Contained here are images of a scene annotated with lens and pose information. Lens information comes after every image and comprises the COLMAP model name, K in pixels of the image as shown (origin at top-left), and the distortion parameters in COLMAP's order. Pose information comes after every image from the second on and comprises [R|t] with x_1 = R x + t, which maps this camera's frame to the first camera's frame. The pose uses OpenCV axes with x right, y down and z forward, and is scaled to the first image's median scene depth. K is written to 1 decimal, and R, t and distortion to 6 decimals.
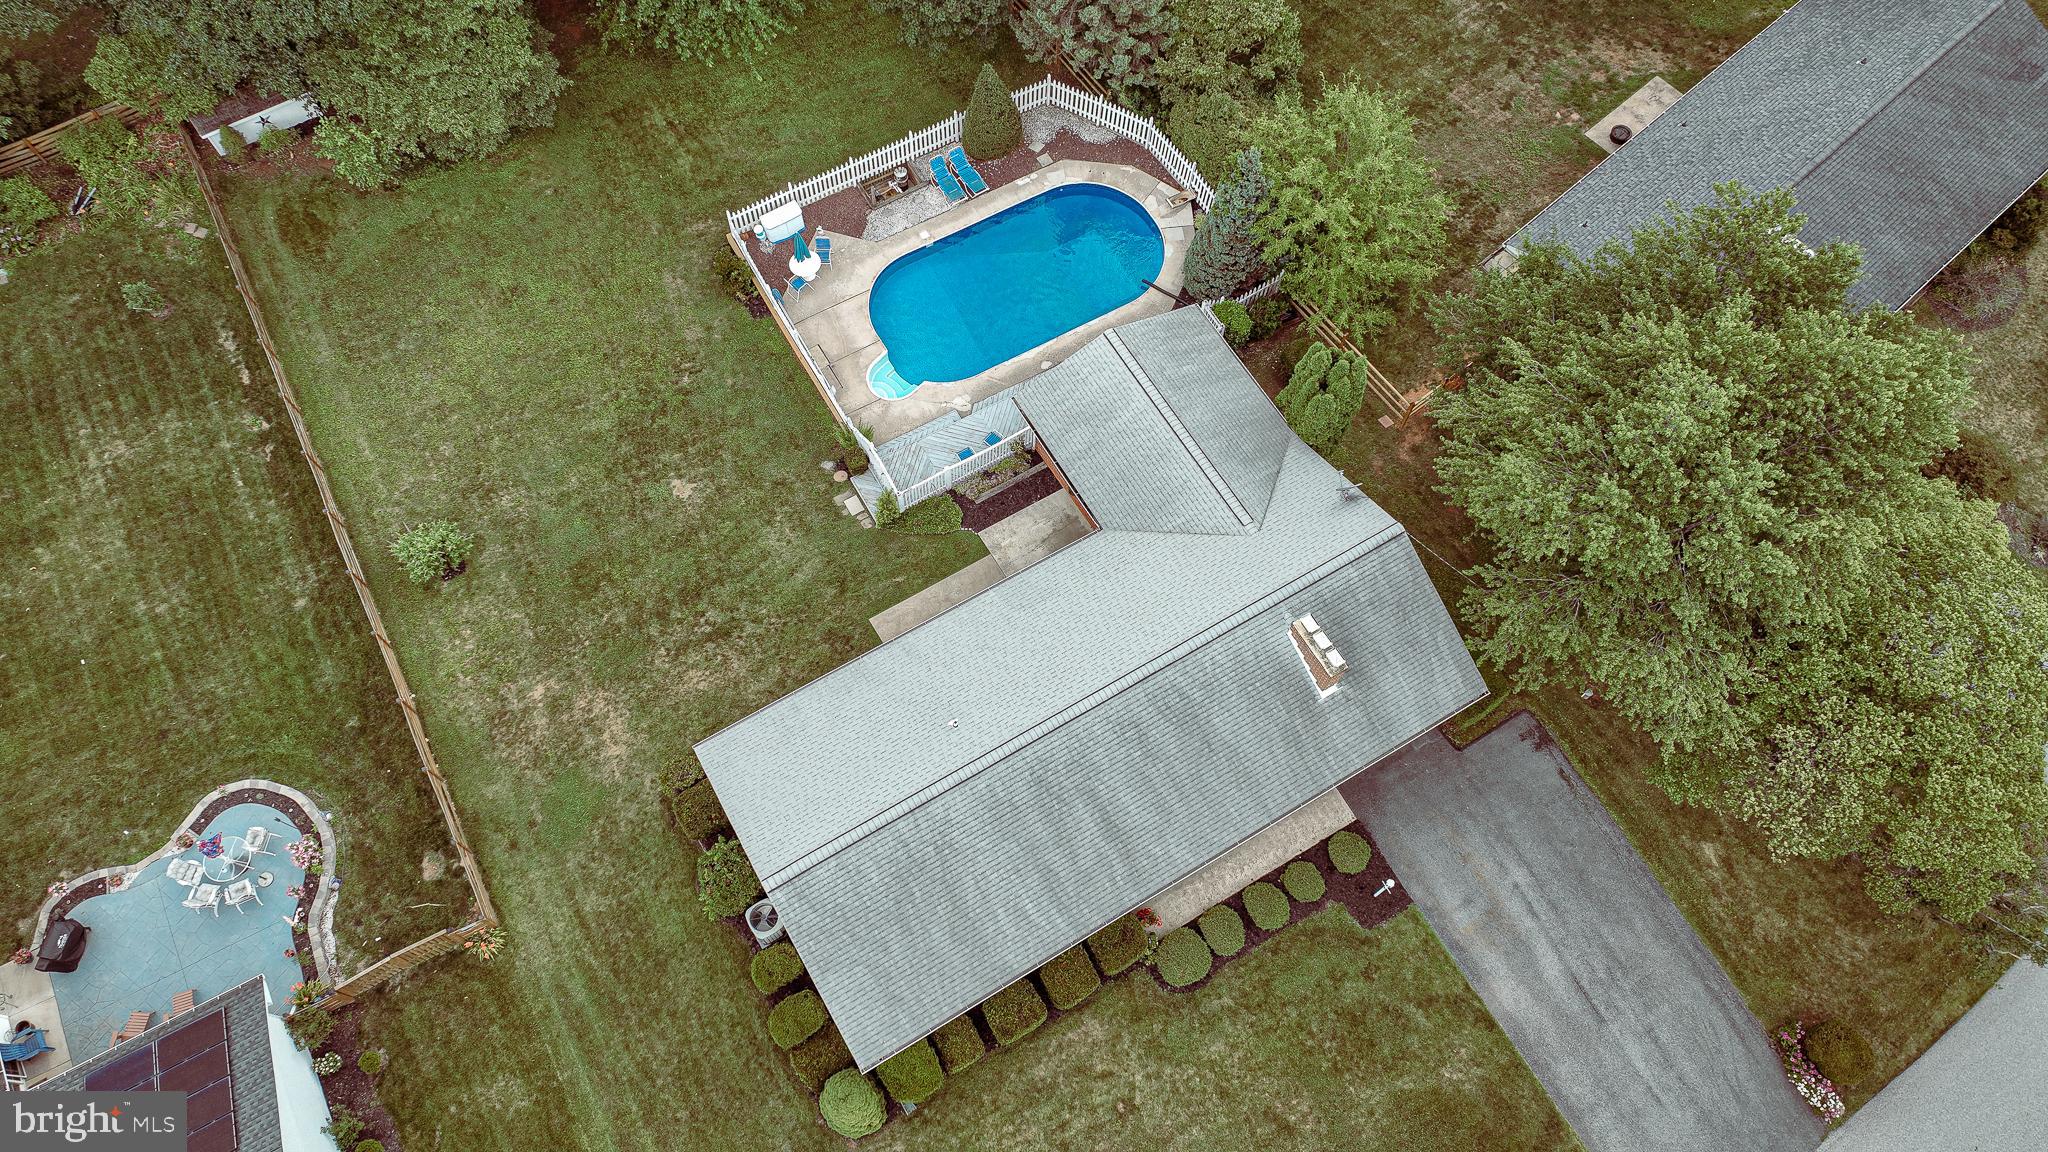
lens RADIAL K [[1427.8, 0, 1026.7], [0, 1427.8, 579.0], [0, 0, 1]] dist [0.006088, 0.001727]
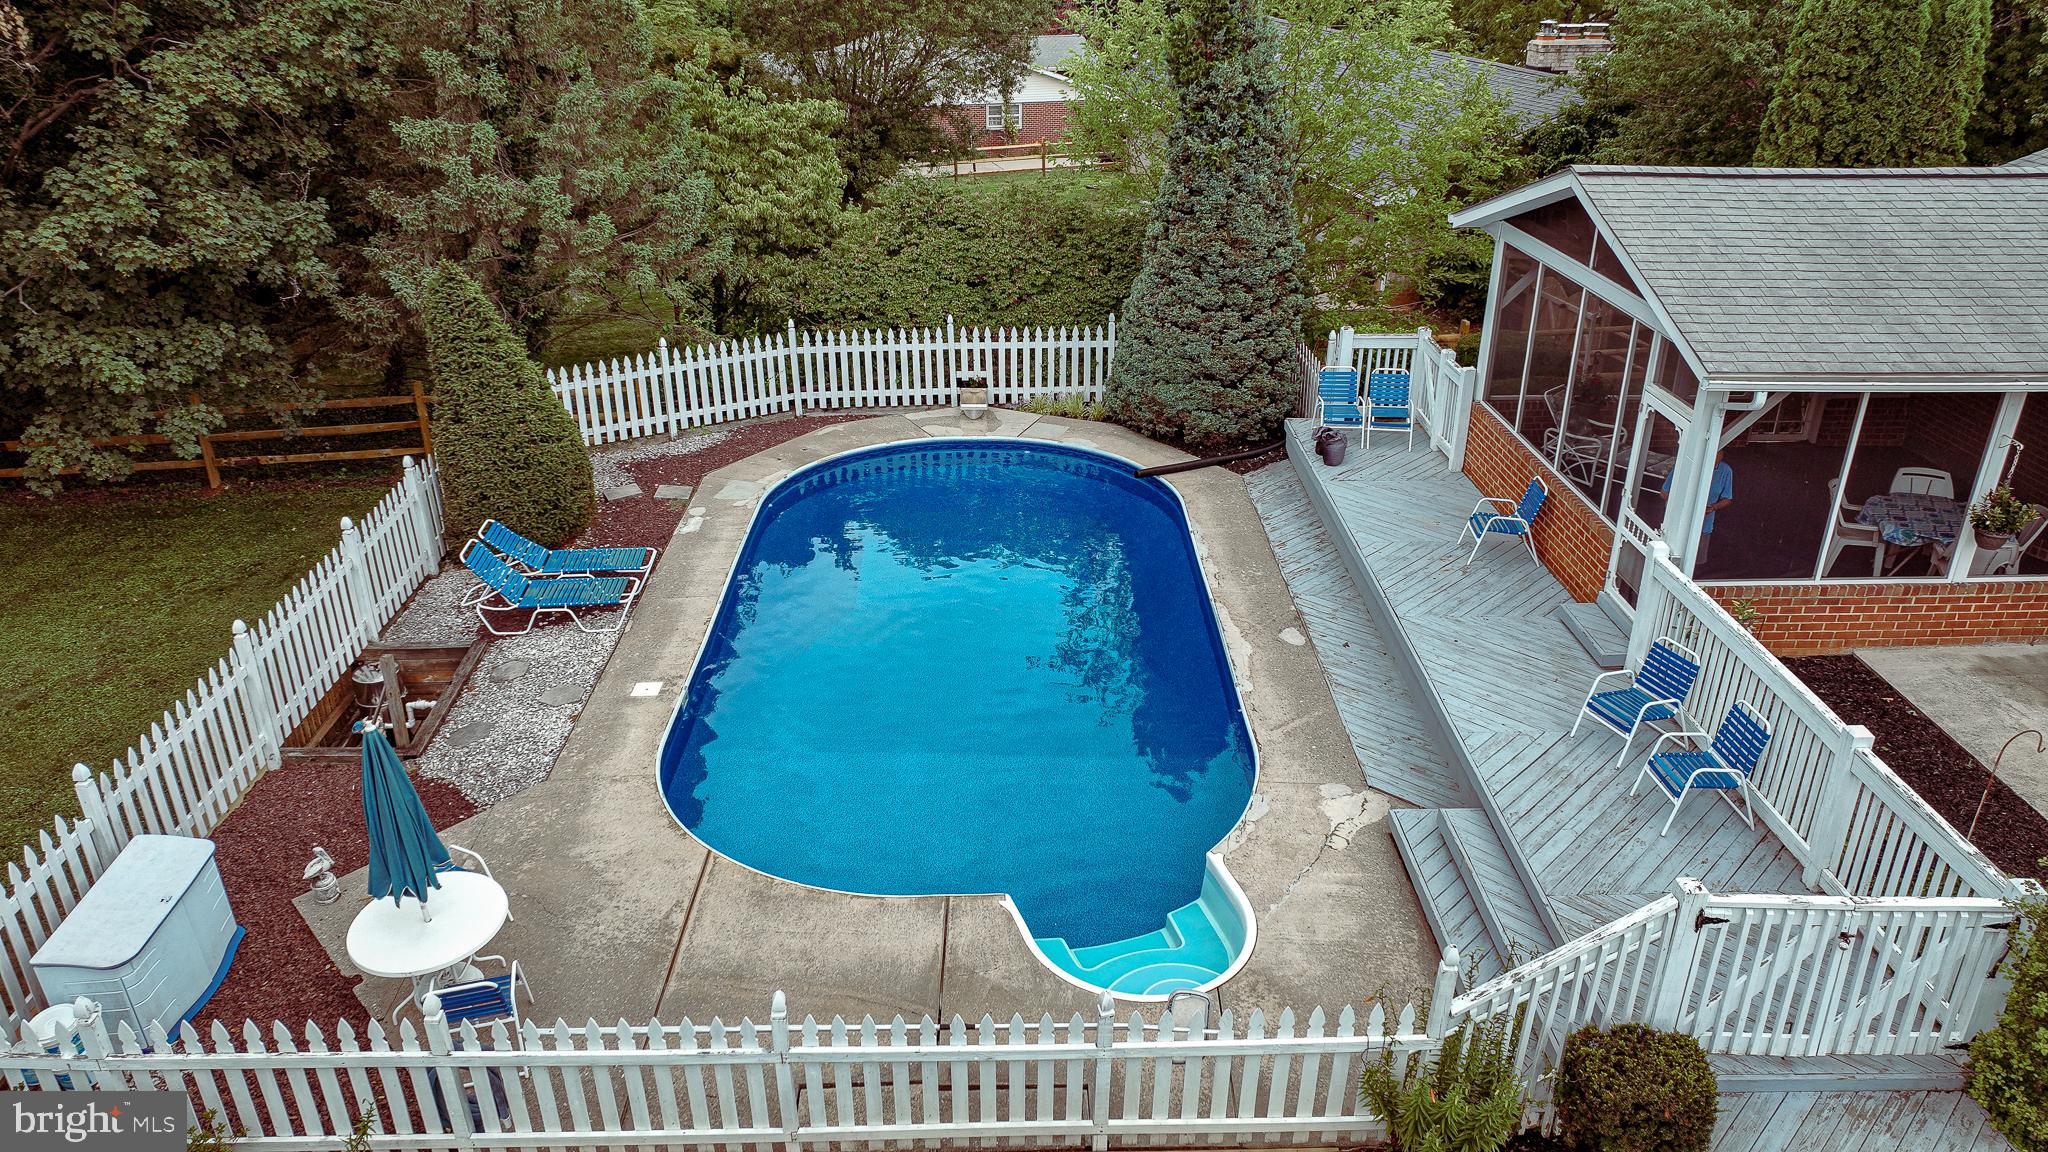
lens RADIAL K [[1427.8, 0, 1026.7], [0, 1427.8, 579.0], [0, 0, 1]] dist [0.006088, 0.001727]
pose [[0.478494, -0.386397, 0.788506, -0.249204], [0.802531, 0.556862, -0.214123, -0.128962], [-0.356352, 0.735257, 0.576550, 0.780654]]
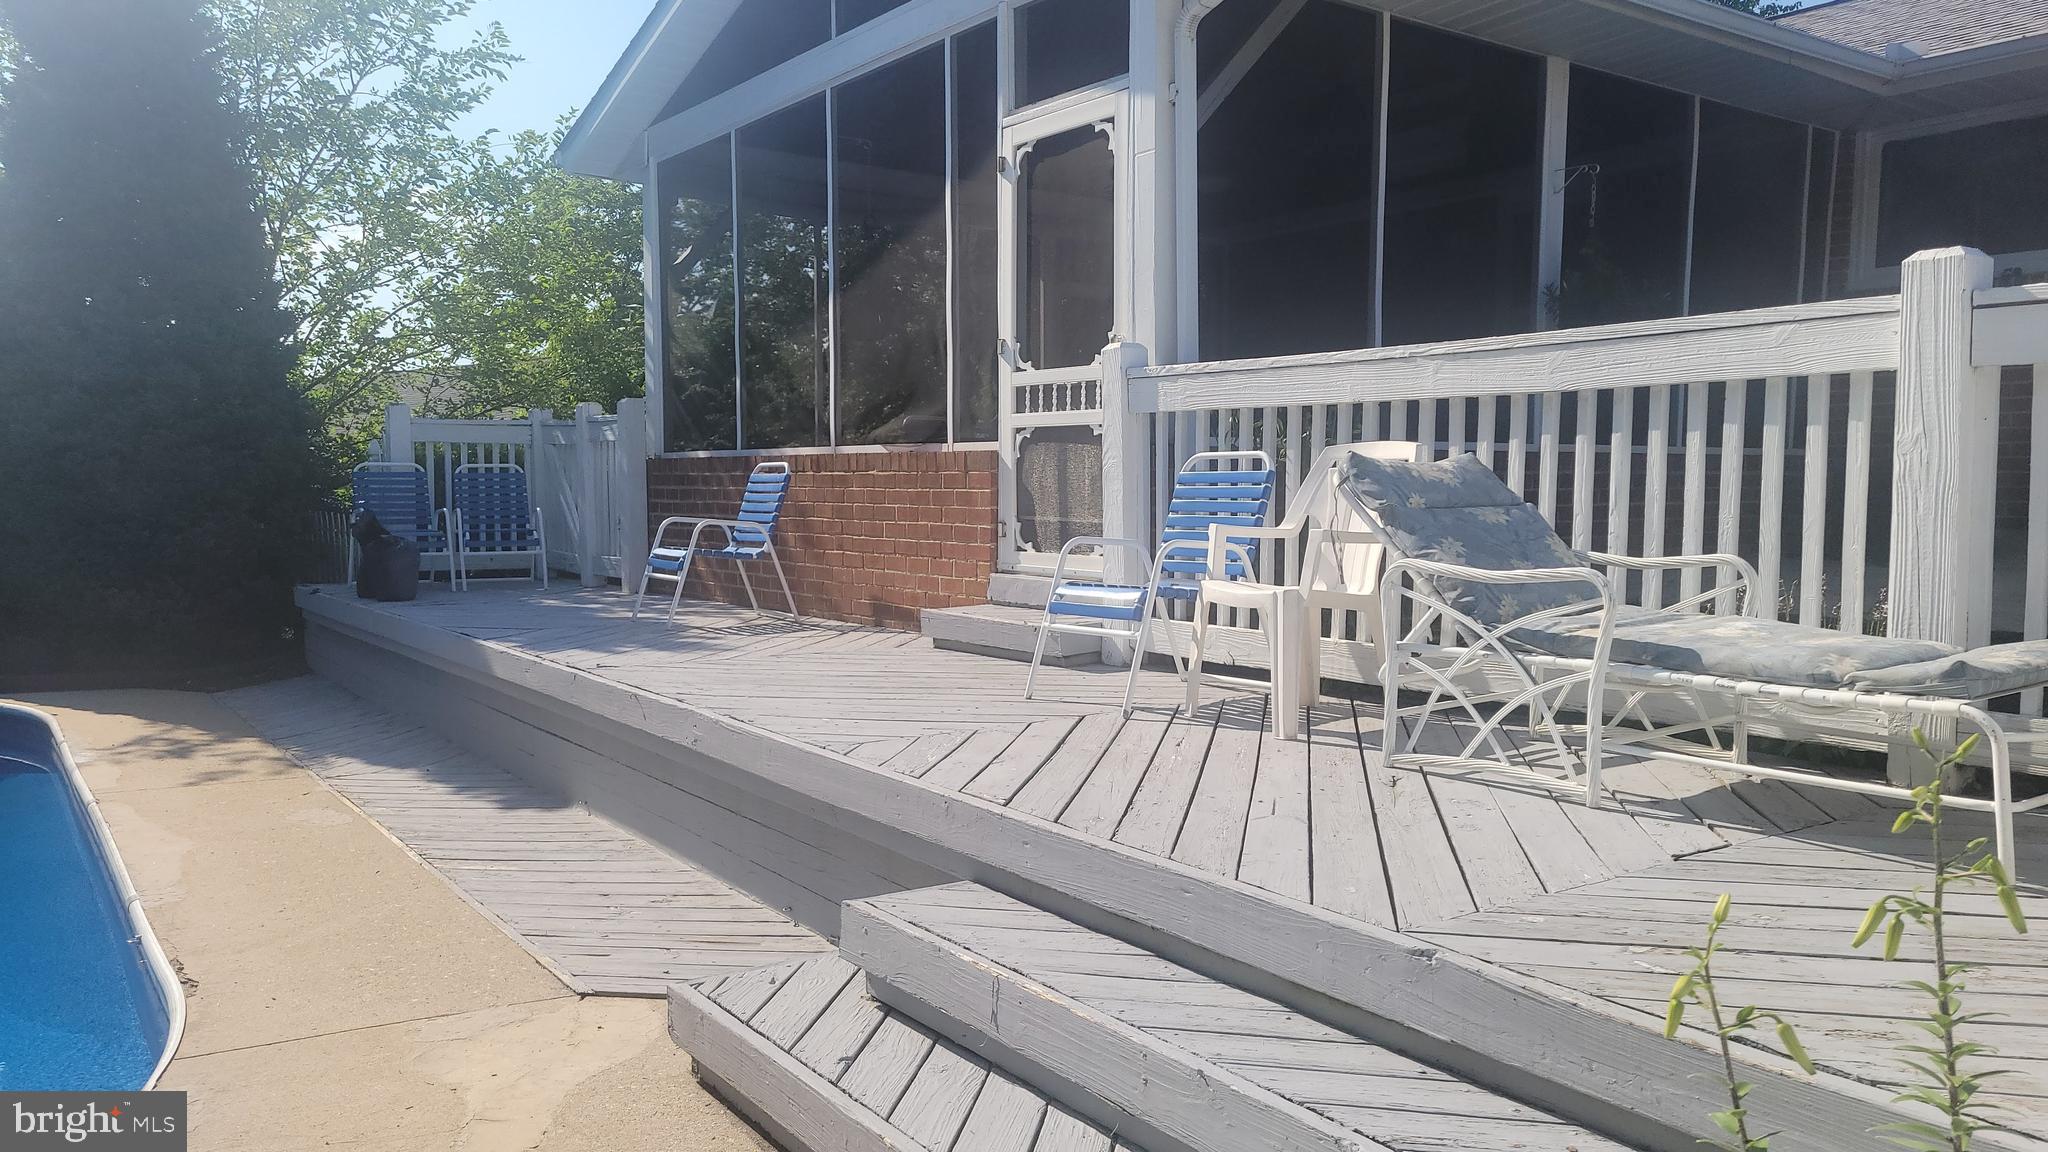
lens RADIAL K [[1487.2, 0, 1081.8], [0, 1487.2, 576.6], [0, 0, 1]] dist [0.004499, 0.001505]
pose [[-0.135360, -0.081761, 0.987417, -0.117803], [0.900048, 0.406511, 0.157043, -0.111459], [-0.414236, 0.909980, 0.018563, 0.898055]]
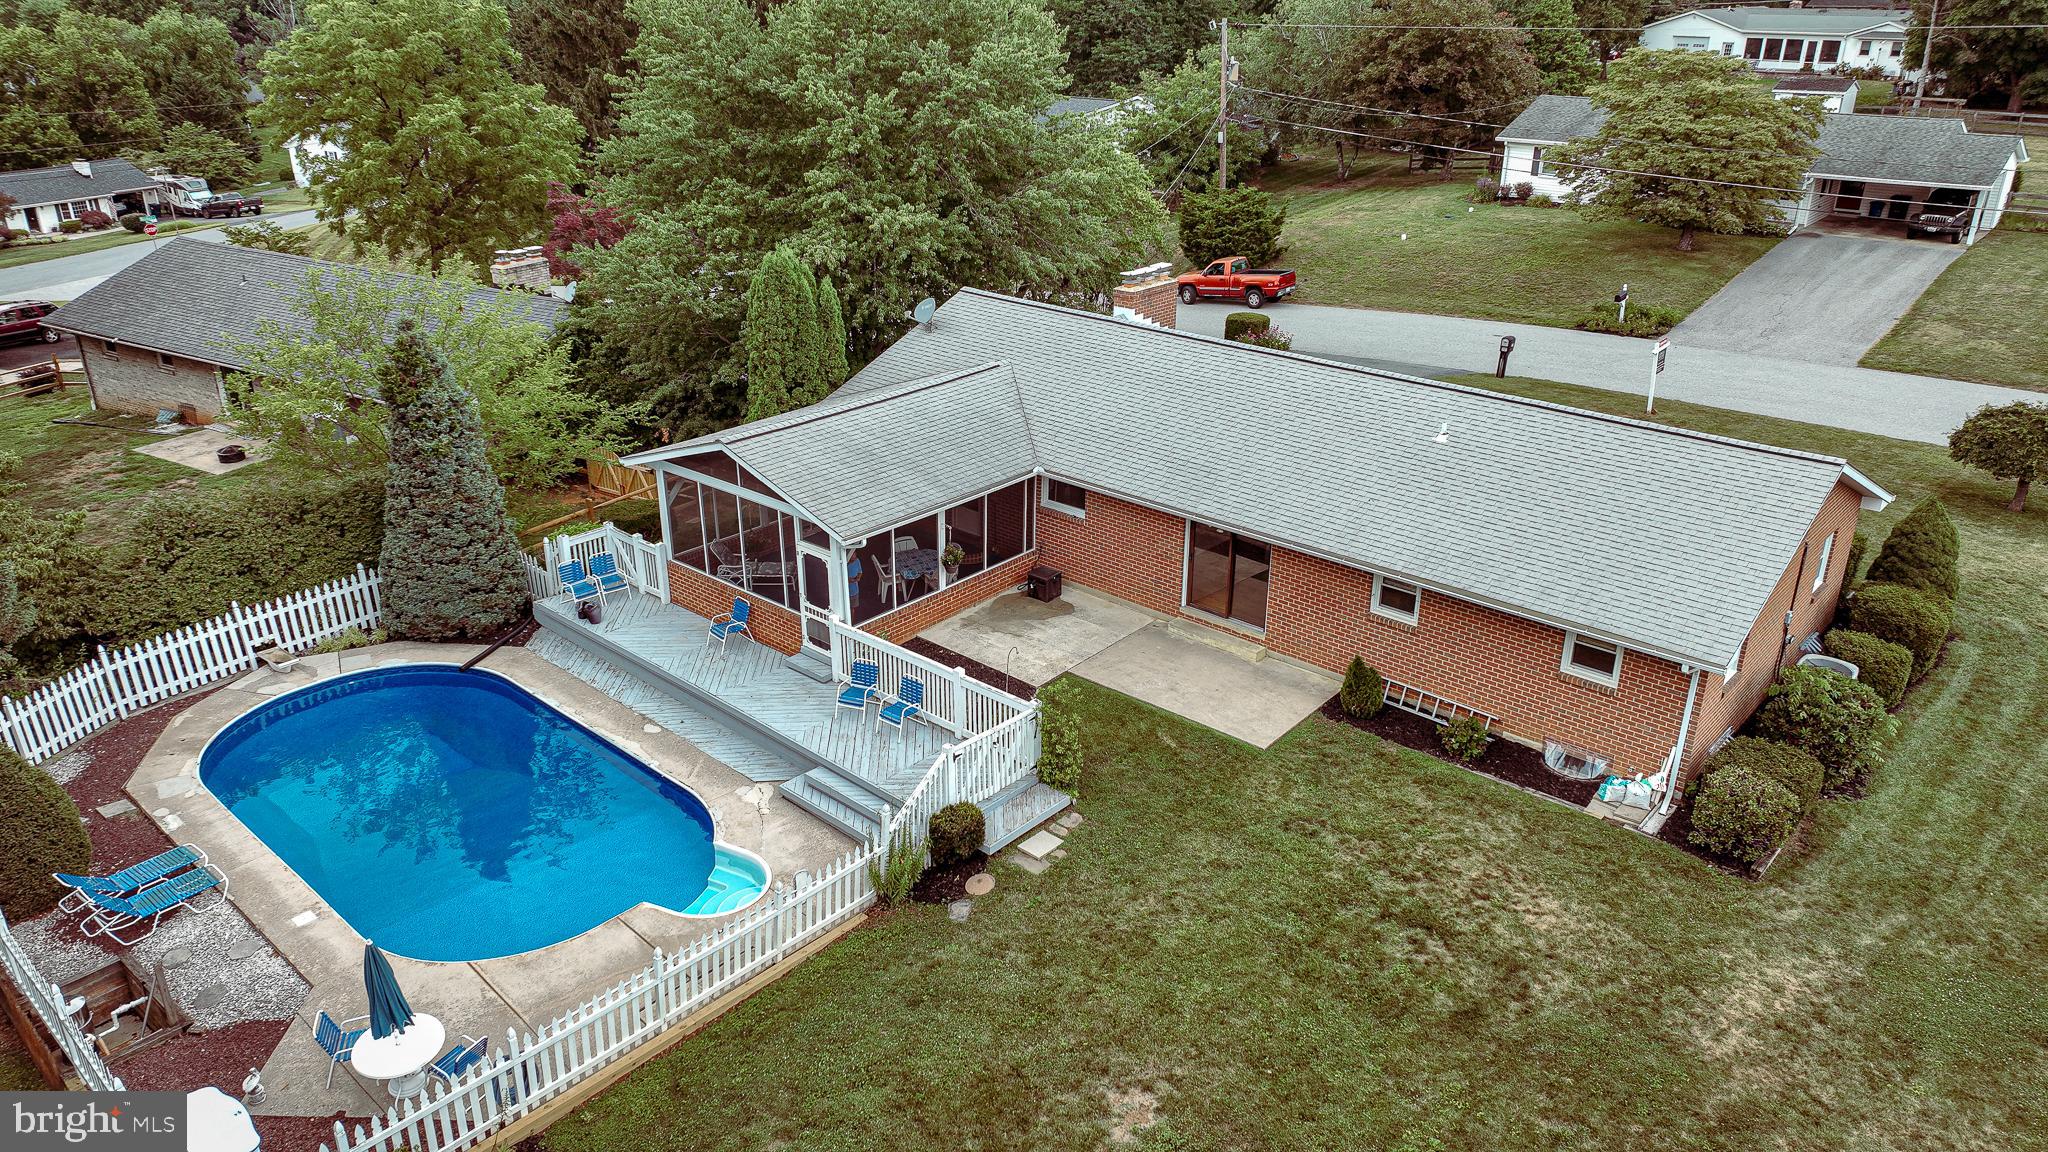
lens RADIAL K [[1427.8, 0, 1026.7], [0, 1427.8, 579.0], [0, 0, 1]] dist [0.006088, 0.001727]
pose [[-0.307829, -0.392021, 0.866926, -0.456347], [0.865936, 0.262081, 0.425990, -0.258897], [-0.394202, 0.881835, 0.258789, 0.709471]]
